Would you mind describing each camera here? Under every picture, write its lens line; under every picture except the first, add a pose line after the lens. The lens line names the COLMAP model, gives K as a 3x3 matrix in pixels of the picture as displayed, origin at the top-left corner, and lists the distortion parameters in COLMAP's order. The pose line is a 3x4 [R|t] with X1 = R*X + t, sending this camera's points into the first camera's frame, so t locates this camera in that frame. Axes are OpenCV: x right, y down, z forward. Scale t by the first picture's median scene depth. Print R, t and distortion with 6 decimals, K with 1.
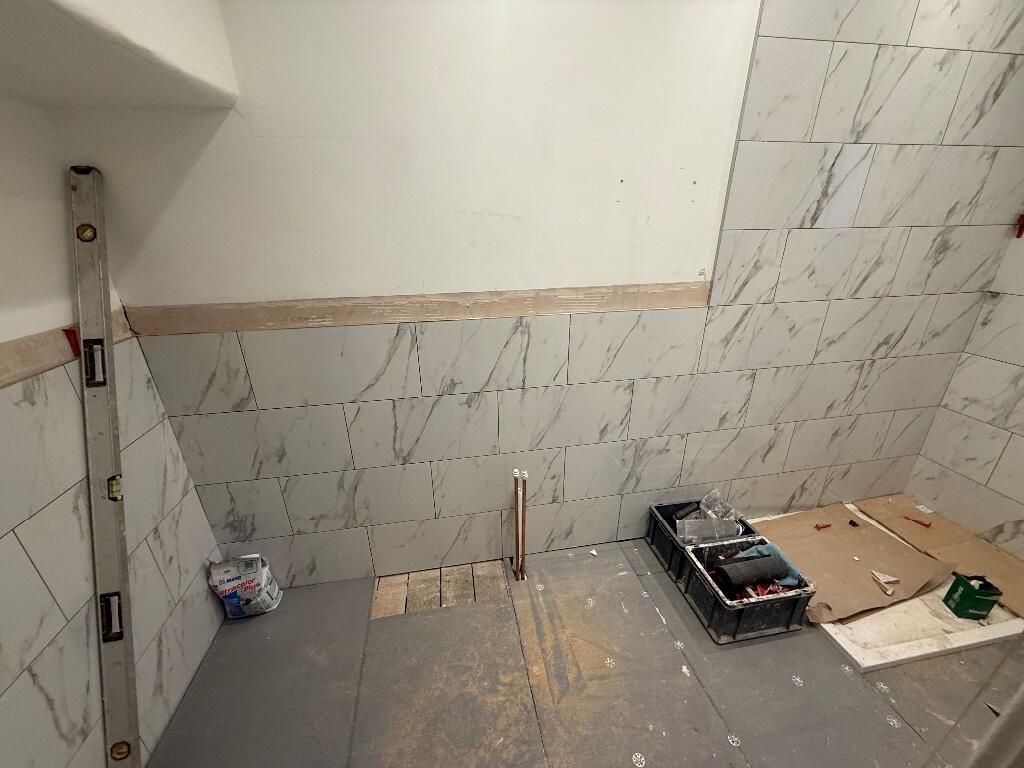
lens RADIAL K [[405.2, 0, 509.8], [0, 405.2, 386.7], [0, 0, 1]] dist [-0.004812, 0.001628]
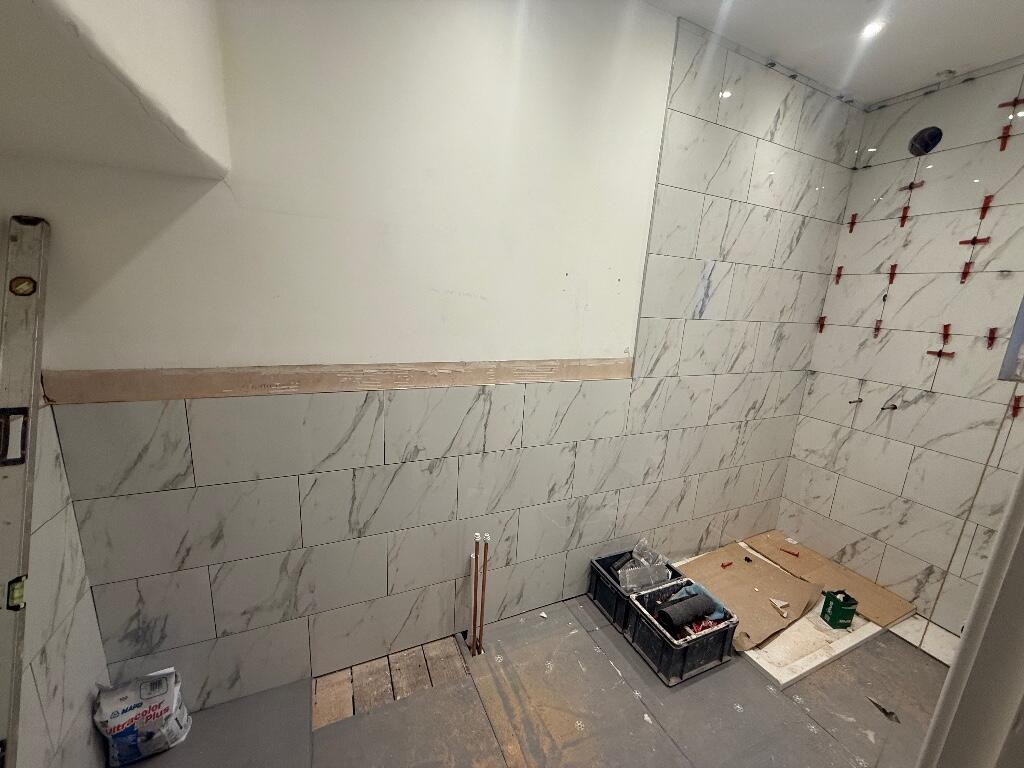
lens RADIAL K [[405.2, 0, 506.9], [0, 405.2, 387.4], [0, 0, 1]] dist [-0.004812, 0.001628]
pose [[0.967039, 0.007423, 0.254520, -0.177553], [0.034565, 0.986495, -0.160100, 0.007624], [-0.252271, 0.163620, 0.953723, -0.046356]]
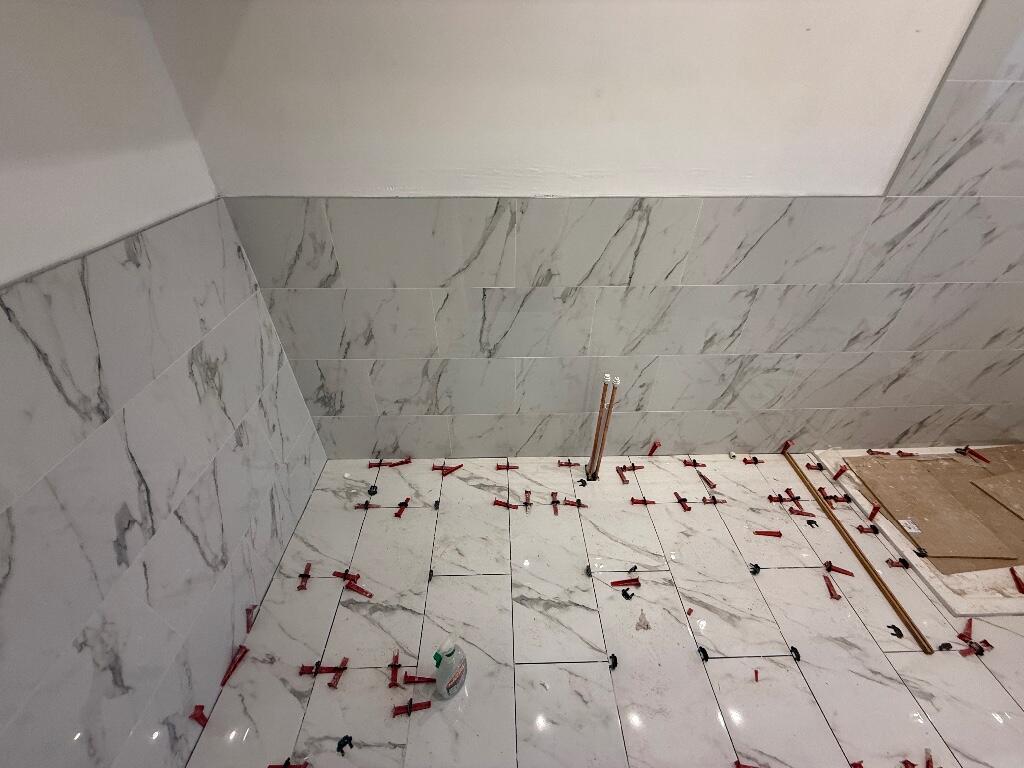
lens RADIAL K [[405.2, 0, 511.0], [0, 405.2, 386.0], [0, 0, 1]] dist [-0.004812, 0.001628]
pose [[0.989200, 0.100765, -0.106443, -0.104130], [-0.070760, 0.964280, 0.255259, 0.006855], [0.128362, -0.244970, 0.960996, 0.071590]]
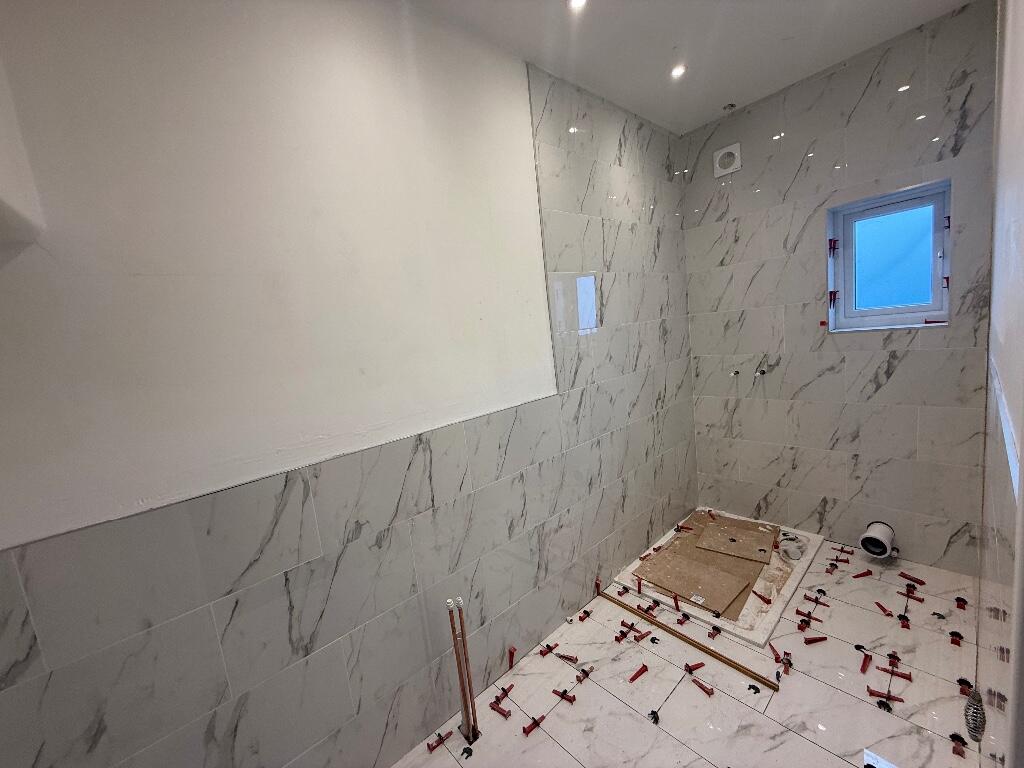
lens RADIAL K [[405.2, 0, 506.1], [0, 405.2, 388.0], [0, 0, 1]] dist [-0.004812, 0.001628]
pose [[0.850764, -0.159230, 0.500846, -0.252644], [0.296380, 0.932361, -0.207030, -0.010600], [-0.434004, 0.324574, 0.840412, 0.044009]]
